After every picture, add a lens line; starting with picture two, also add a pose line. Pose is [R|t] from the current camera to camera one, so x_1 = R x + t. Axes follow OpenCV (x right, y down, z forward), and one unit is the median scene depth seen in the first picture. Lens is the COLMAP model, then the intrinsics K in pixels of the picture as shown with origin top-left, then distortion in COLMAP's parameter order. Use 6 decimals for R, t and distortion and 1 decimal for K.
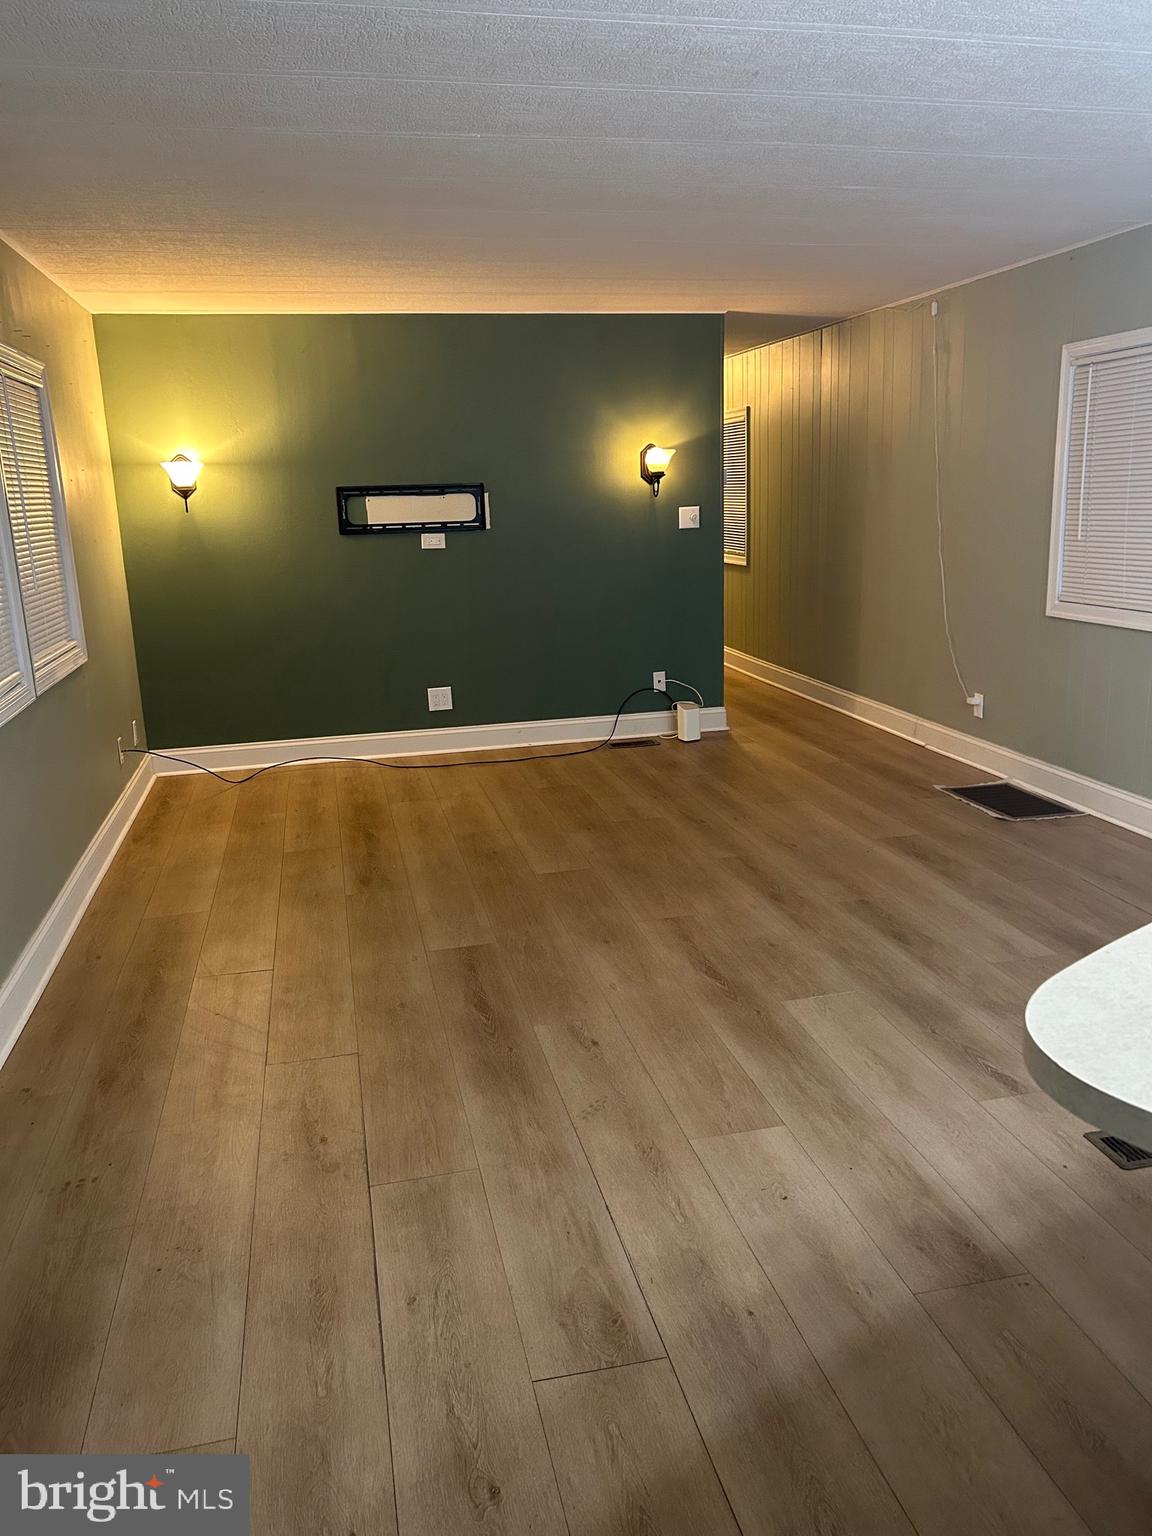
lens RADIAL K [[1143.9, 0, 592.4], [0, 1143.9, 768.3], [0, 0, 1]] dist [0.043391, -0.045110]
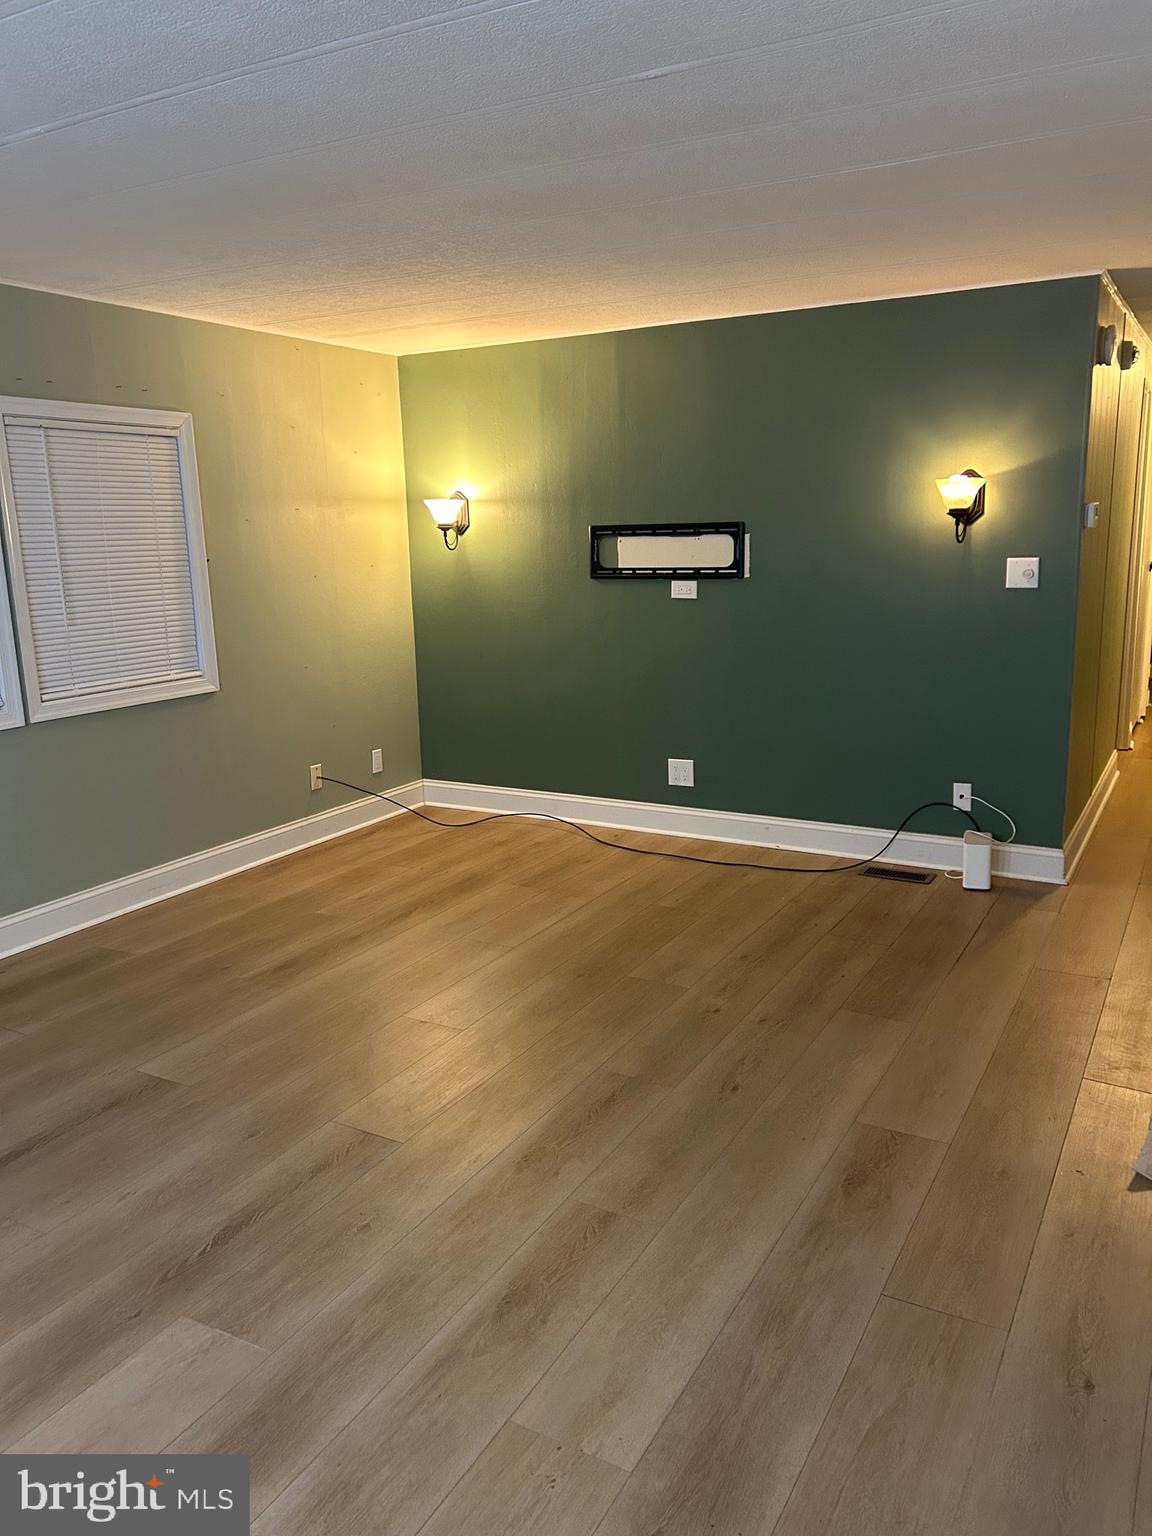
lens RADIAL K [[1143.9, 0, 567.4], [0, 1143.9, 769.9], [0, 0, 1]] dist [0.043391, -0.045110]
pose [[0.729398, 0.158075, -0.665575, 0.388232], [-0.161591, 0.985216, 0.056903, -0.102078], [0.664730, 0.066046, 0.744158, 0.323711]]
